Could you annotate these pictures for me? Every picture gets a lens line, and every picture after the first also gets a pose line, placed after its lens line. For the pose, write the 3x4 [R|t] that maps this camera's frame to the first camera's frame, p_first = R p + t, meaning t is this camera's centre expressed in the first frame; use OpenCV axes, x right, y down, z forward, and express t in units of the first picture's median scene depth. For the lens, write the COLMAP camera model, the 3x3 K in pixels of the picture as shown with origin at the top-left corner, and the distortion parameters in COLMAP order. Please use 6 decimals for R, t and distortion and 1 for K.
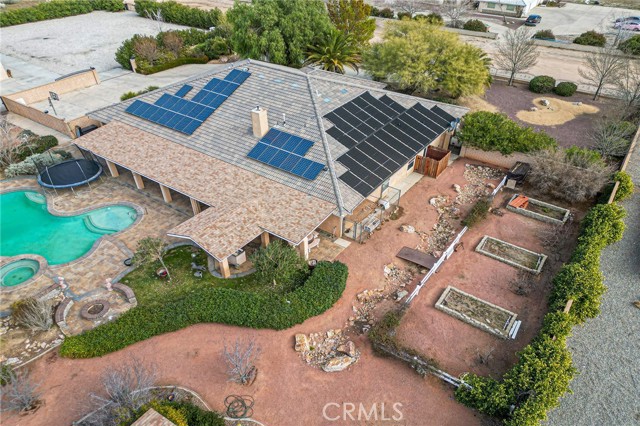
lens RADIAL K [[447.7, 0, 329.5], [0, 447.7, 244.6], [0, 0, 1]] dist [0.055189, -0.044302]
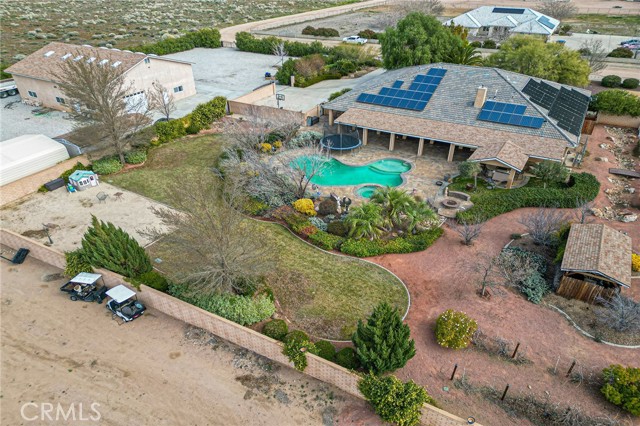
lens RADIAL K [[447.7, 0, 332.0], [0, 447.7, 236.6], [0, 0, 1]] dist [0.055189, -0.044302]
pose [[0.995125, -0.058998, 0.079032, -0.638939], [0.066657, 0.992946, -0.098057, 0.231188], [-0.072689, 0.102847, 0.992038, -0.283433]]
